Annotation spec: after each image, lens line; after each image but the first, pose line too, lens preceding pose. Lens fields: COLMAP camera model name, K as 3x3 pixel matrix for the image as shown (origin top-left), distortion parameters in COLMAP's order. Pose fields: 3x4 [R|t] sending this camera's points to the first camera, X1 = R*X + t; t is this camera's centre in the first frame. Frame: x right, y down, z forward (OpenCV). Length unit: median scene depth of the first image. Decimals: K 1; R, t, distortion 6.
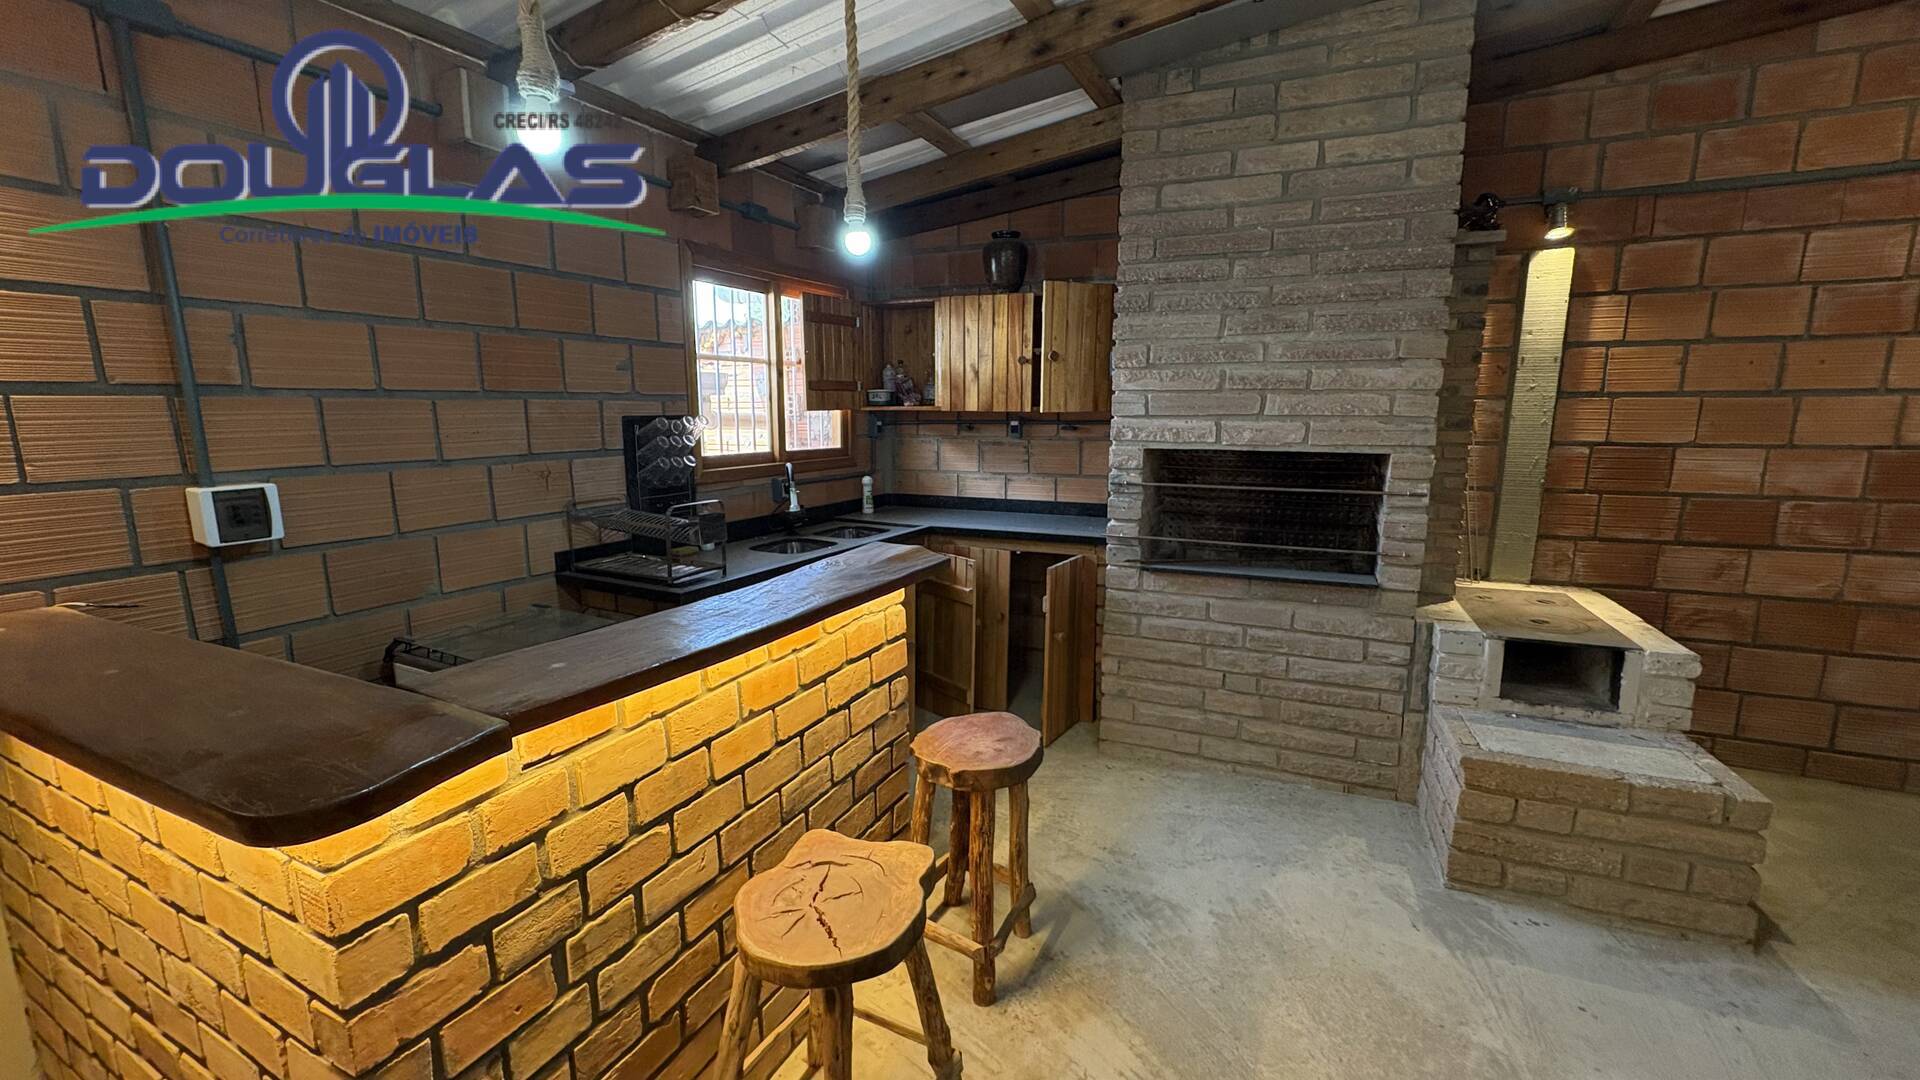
lens RADIAL K [[766.0, 0, 959.0], [0, 766.0, 538.6], [0, 0, 1]] dist [0.001454, 0.000479]
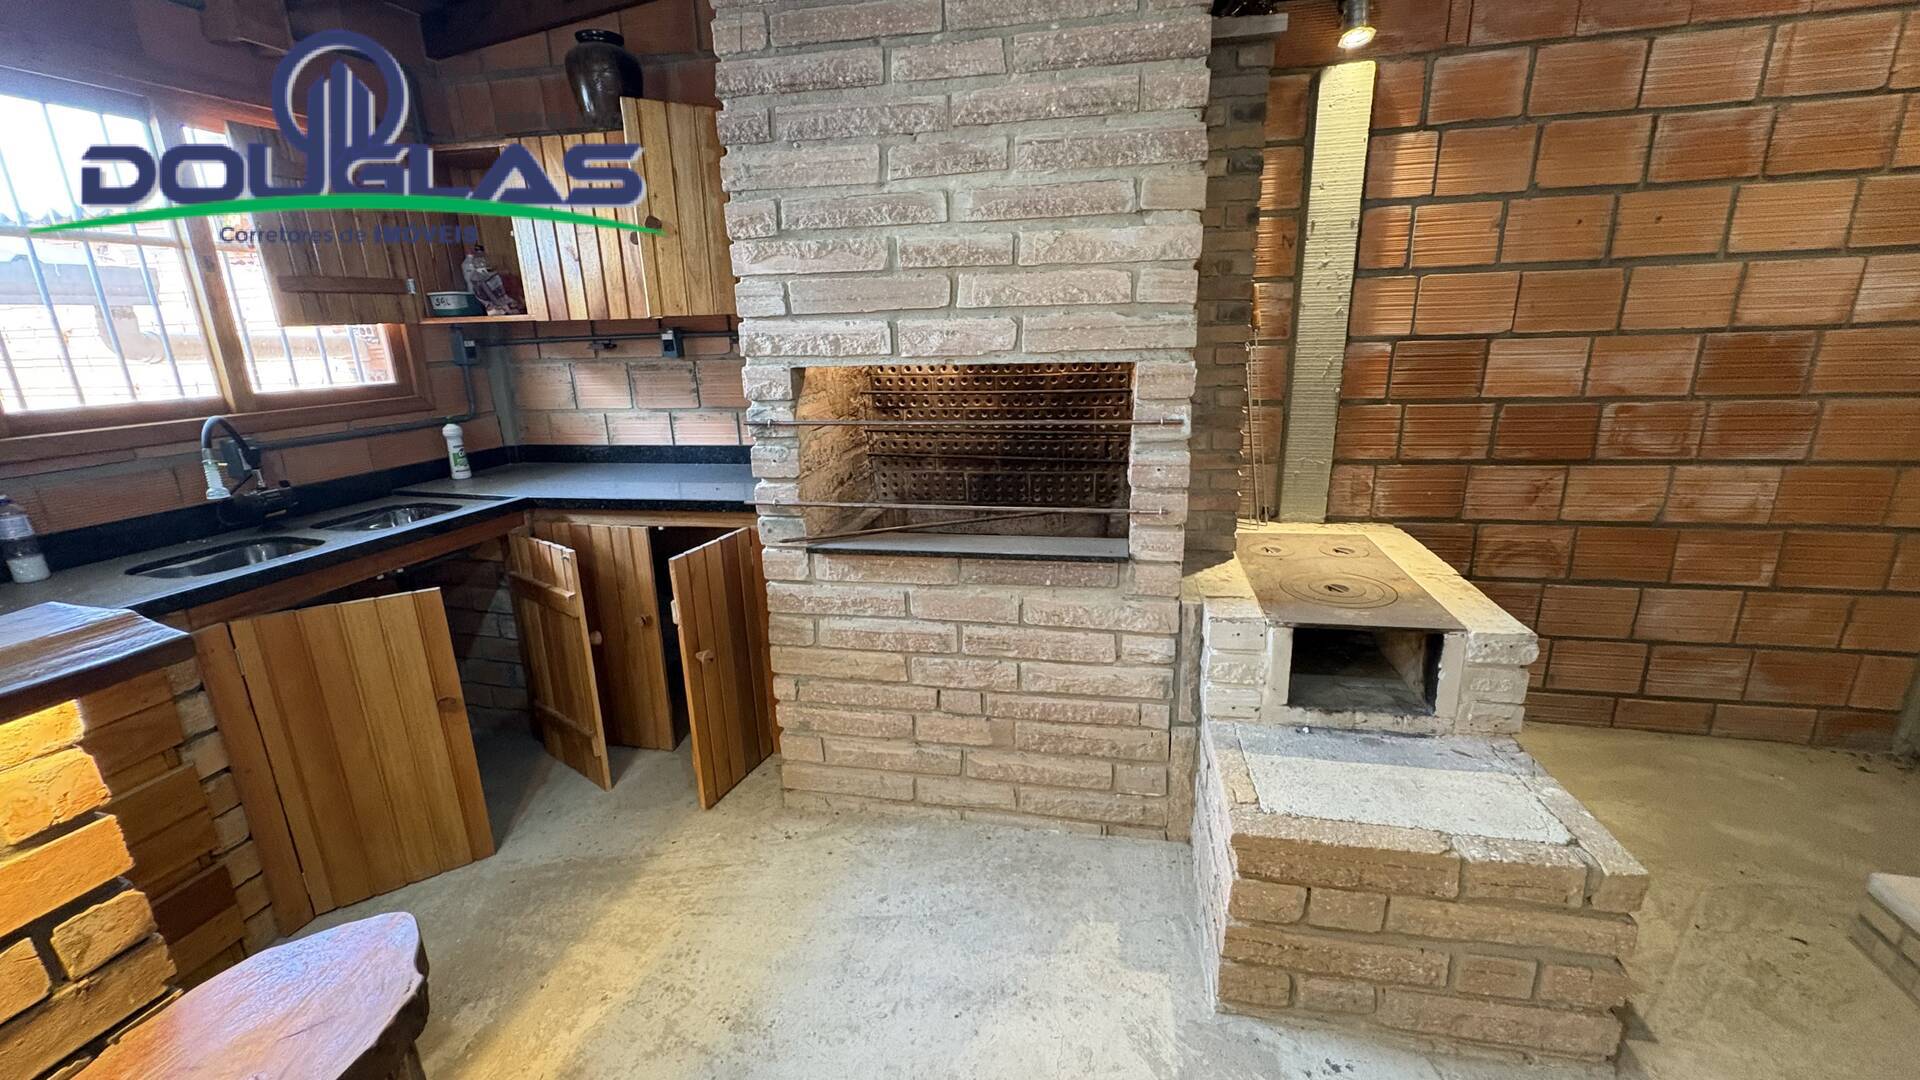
lens RADIAL K [[766.0, 0, 959.0], [0, 766.0, 538.6], [0, 0, 1]] dist [0.001454, 0.000479]
pose [[0.979057, -0.081641, 0.186500, 0.262734], [0.062007, 0.992129, 0.108794, -0.038600], [-0.193914, -0.094951, 0.976413, 0.348487]]
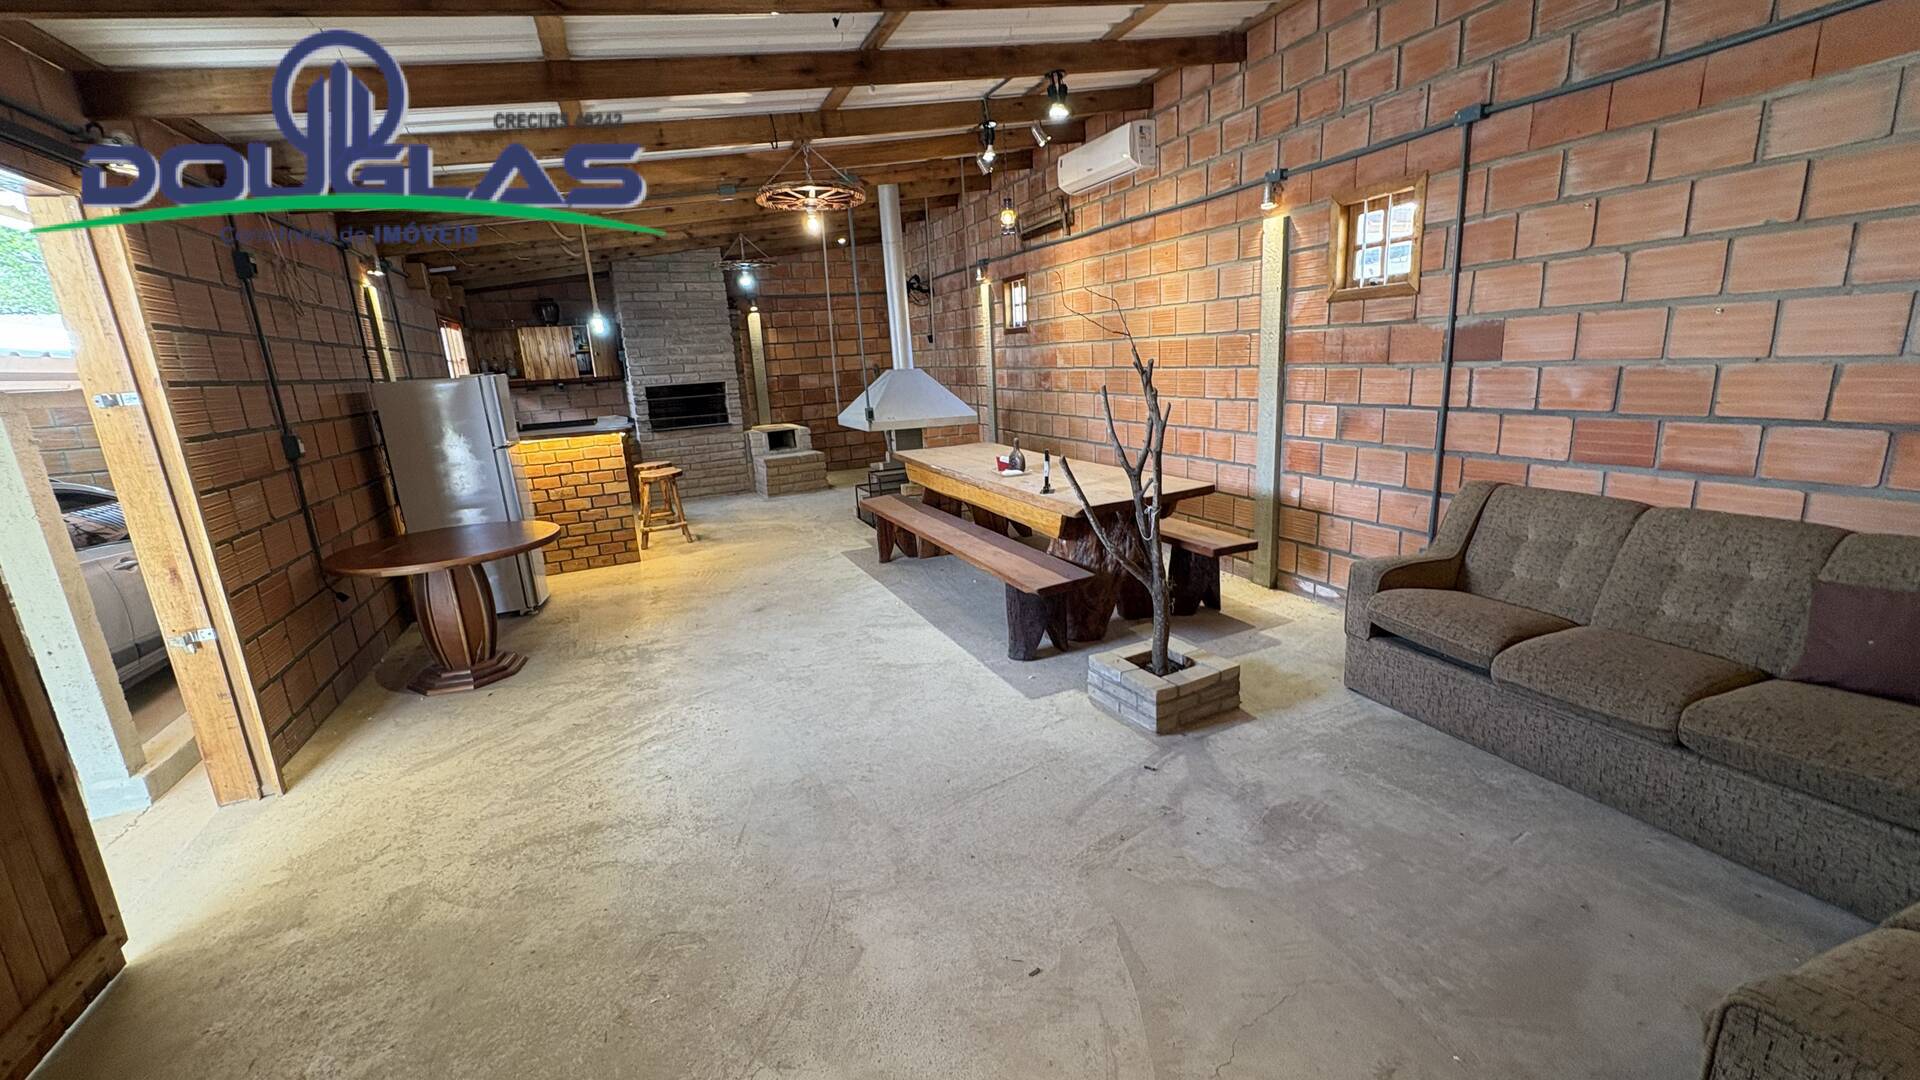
lens RADIAL K [[766.0, 0, 959.0], [0, 766.0, 538.6], [0, 0, 1]] dist [0.001454, 0.000479]
pose [[0.633914, -0.216367, 0.742522, -1.267970], [0.189574, 0.974252, 0.122047, 0.305453], [-0.749810, 0.063395, 0.658609, -1.703741]]
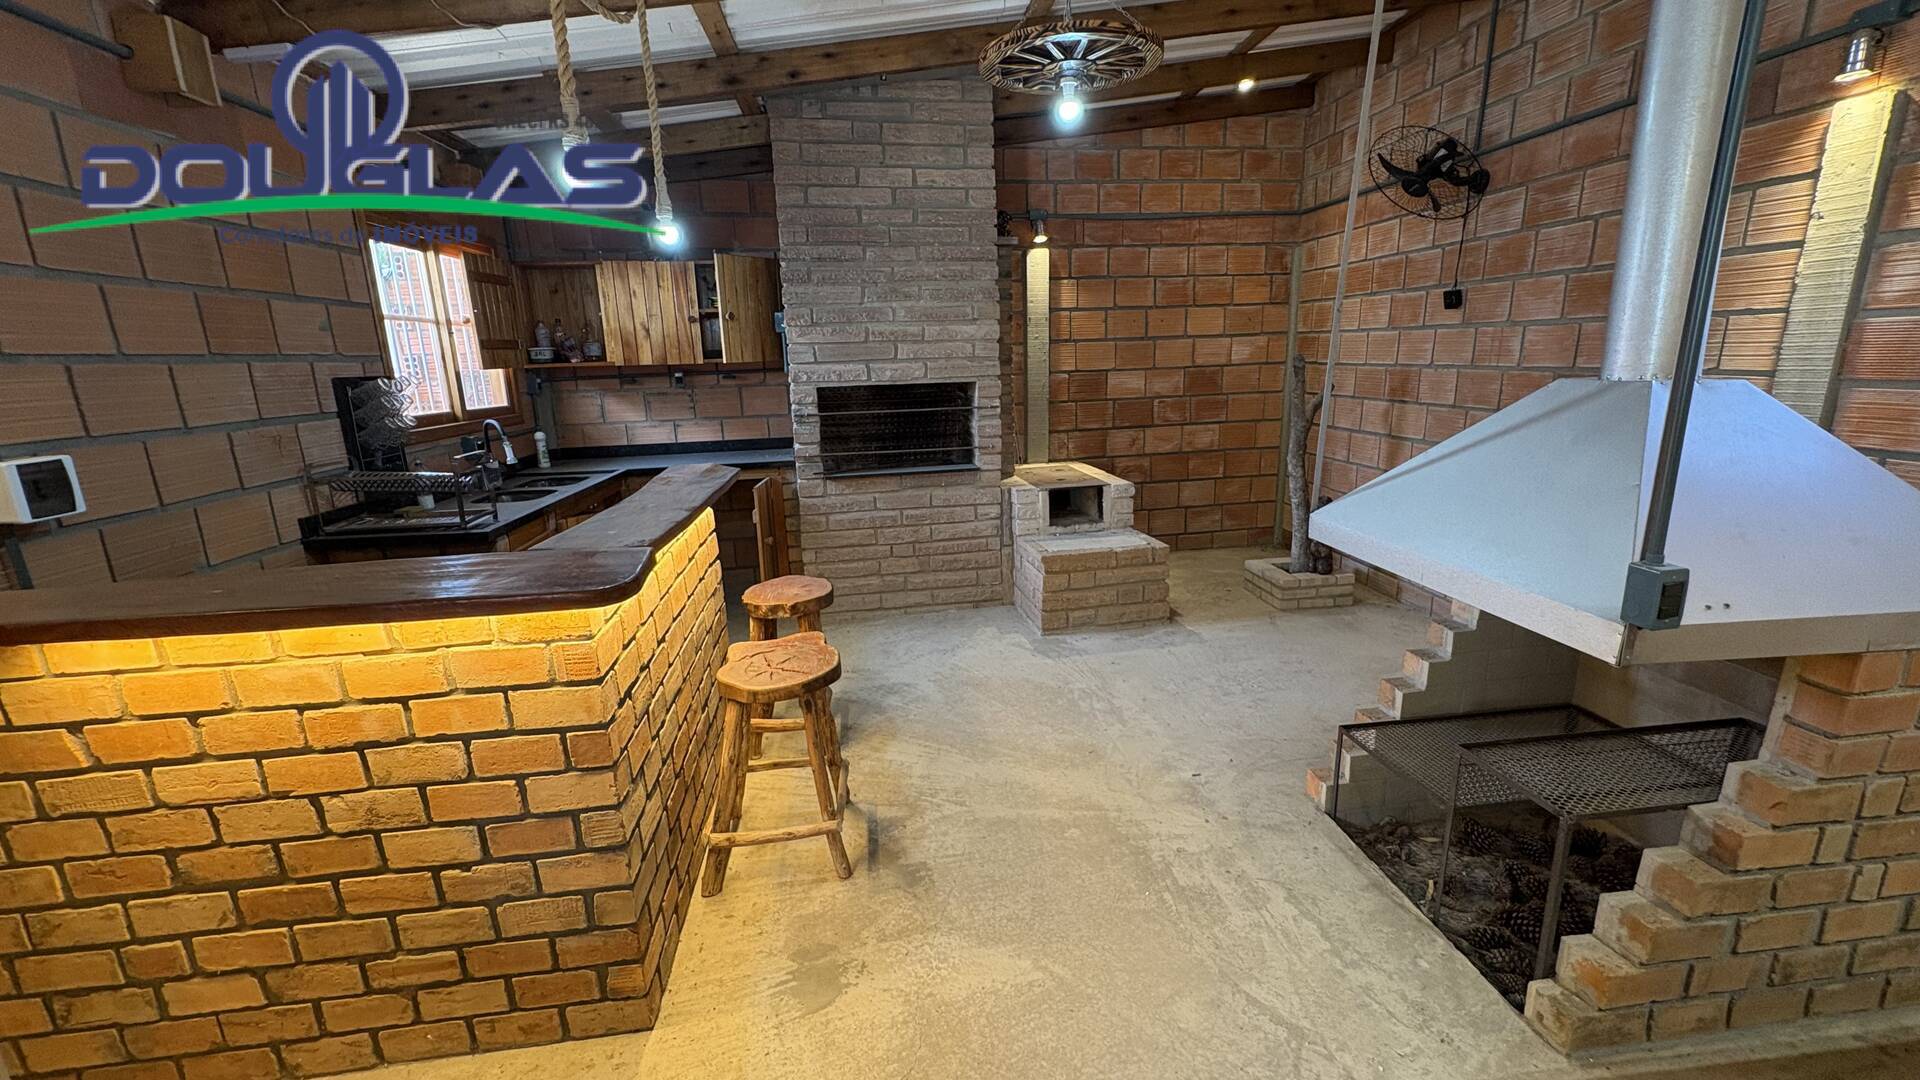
lens RADIAL K [[766.0, 0, 959.0], [0, 766.0, 538.6], [0, 0, 1]] dist [0.001454, 0.000479]
pose [[0.830238, -0.154091, 0.535687, -0.322891], [0.124030, 0.988007, 0.091972, 0.052501], [-0.543434, -0.009917, 0.839393, -0.264179]]
